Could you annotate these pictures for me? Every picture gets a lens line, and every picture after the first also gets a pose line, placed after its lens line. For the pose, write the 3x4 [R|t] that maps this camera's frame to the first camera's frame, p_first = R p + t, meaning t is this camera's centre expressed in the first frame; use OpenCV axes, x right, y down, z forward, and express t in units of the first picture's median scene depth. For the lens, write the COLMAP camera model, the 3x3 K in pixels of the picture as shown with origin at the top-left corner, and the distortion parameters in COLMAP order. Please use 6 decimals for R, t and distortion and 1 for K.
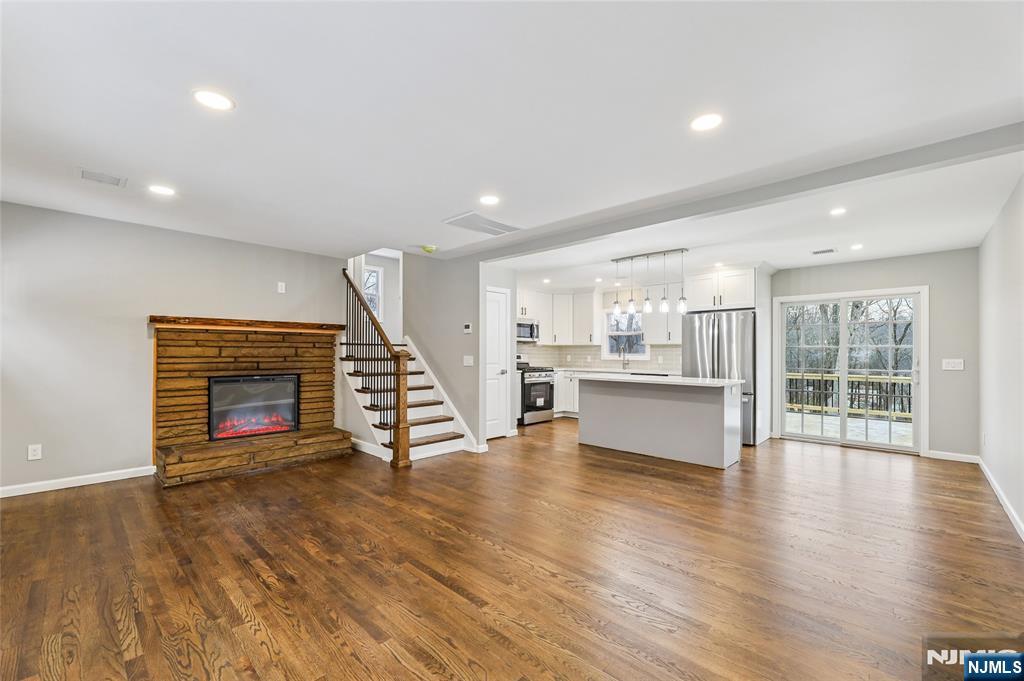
lens RADIAL K [[414.5, 0, 510.1], [0, 414.5, 344.4], [0, 0, 1]] dist [-0.001307, -0.000659]
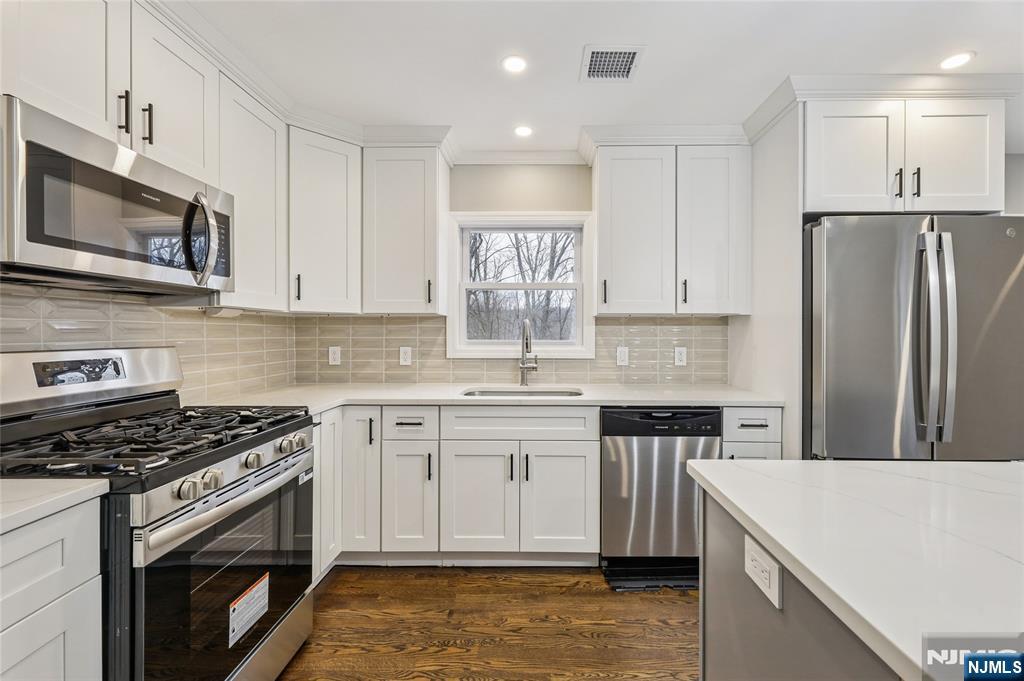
lens RADIAL K [[414.5, 0, 524.9], [0, 414.5, 333.8], [0, 0, 1]] dist [-0.001307, -0.000659]
pose [[0.738056, -0.005277, 0.674719, 0.044586], [-0.010417, 0.999761, 0.019215, 0.012174], [-0.674659, -0.021210, 0.737825, 0.925449]]
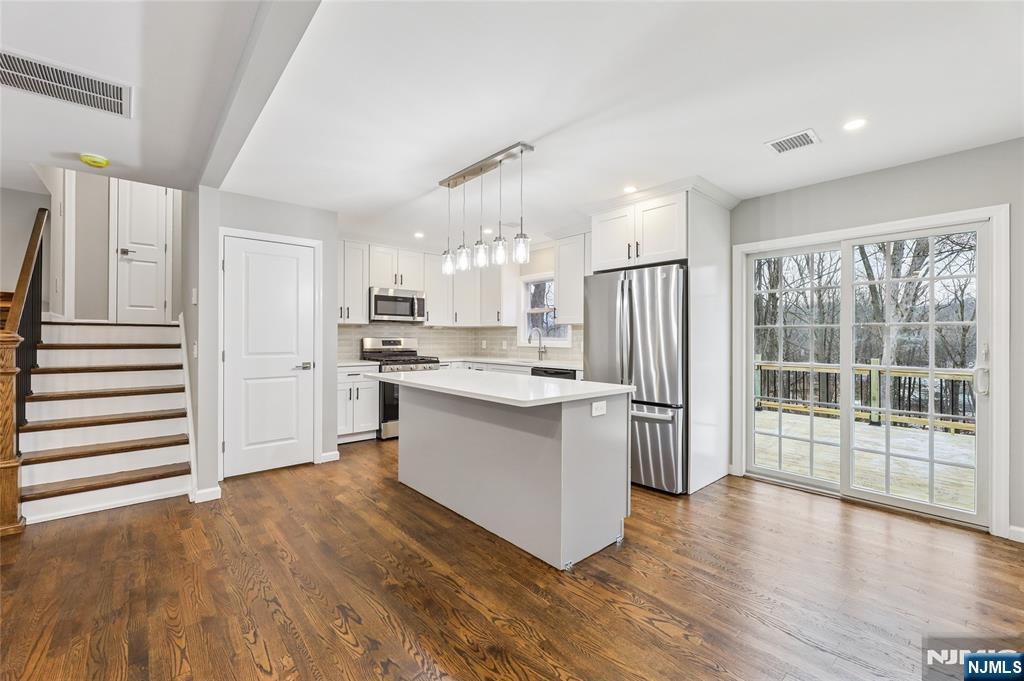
lens RADIAL K [[414.5, 0, 518.4], [0, 414.5, 330.3], [0, 0, 1]] dist [-0.001307, -0.000659]
pose [[0.997326, -0.002085, -0.073048, 0.362653], [0.002229, 0.999996, 0.001899, 0.010001], [0.073043, -0.002056, 0.997327, 0.365015]]
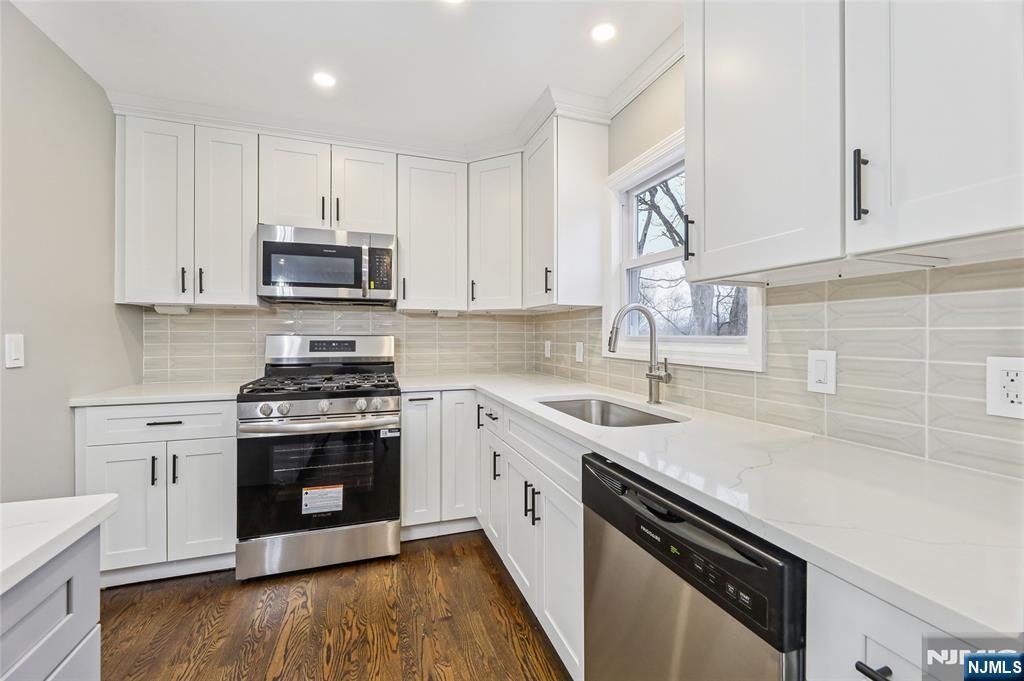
lens RADIAL K [[414.5, 0, 518.1], [0, 414.5, 330.9], [0, 0, 1]] dist [-0.001307, -0.000659]
pose [[0.892067, -0.006891, -0.451851, 0.392005], [0.010905, 0.999921, 0.006280, 0.022302], [0.451772, -0.010529, 0.892071, 0.949710]]
